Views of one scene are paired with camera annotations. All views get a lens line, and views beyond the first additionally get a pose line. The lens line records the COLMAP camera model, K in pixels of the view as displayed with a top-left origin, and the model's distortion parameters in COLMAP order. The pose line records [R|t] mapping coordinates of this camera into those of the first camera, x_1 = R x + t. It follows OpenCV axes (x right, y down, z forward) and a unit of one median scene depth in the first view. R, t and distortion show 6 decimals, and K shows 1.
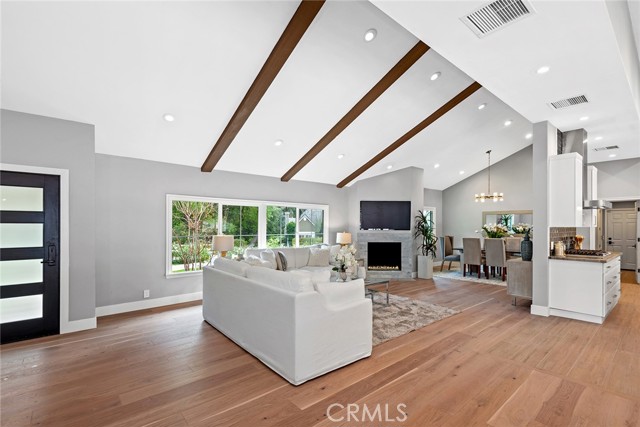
lens RADIAL K [[290.1, 0, 320.5], [0, 290.1, 225.0], [0, 0, 1]] dist [0.021975, -0.002875]
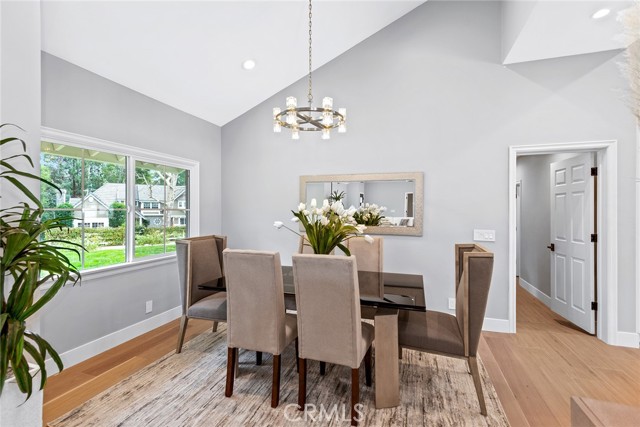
lens RADIAL K [[290.1, 0, 320.6], [0, 290.1, 211.3], [0, 0, 1]] dist [0.021975, -0.002875]
pose [[0.862610, 0.003091, 0.505860, 0.701023], [-0.001072, 0.999990, -0.004283, 0.015212], [-0.505869, 0.003153, 0.862605, 1.184643]]
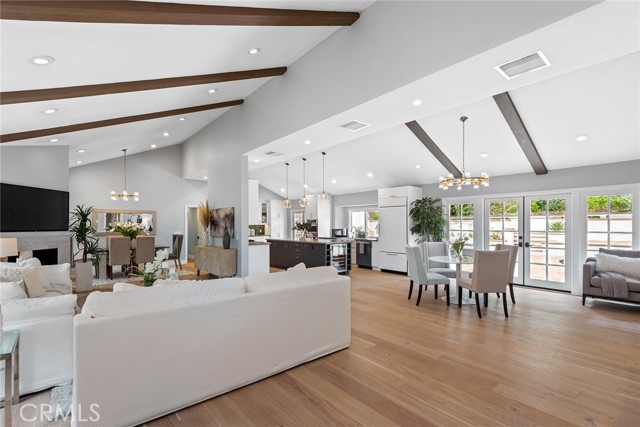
lens RADIAL K [[290.1, 0, 321.0], [0, 290.1, 219.2], [0, 0, 1]] dist [0.021975, -0.002875]
pose [[0.008734, 0.013971, 0.999864, -0.688797], [0.002240, 0.999900, -0.013991, -0.001947], [-0.999959, 0.002362, 0.008702, 0.545425]]
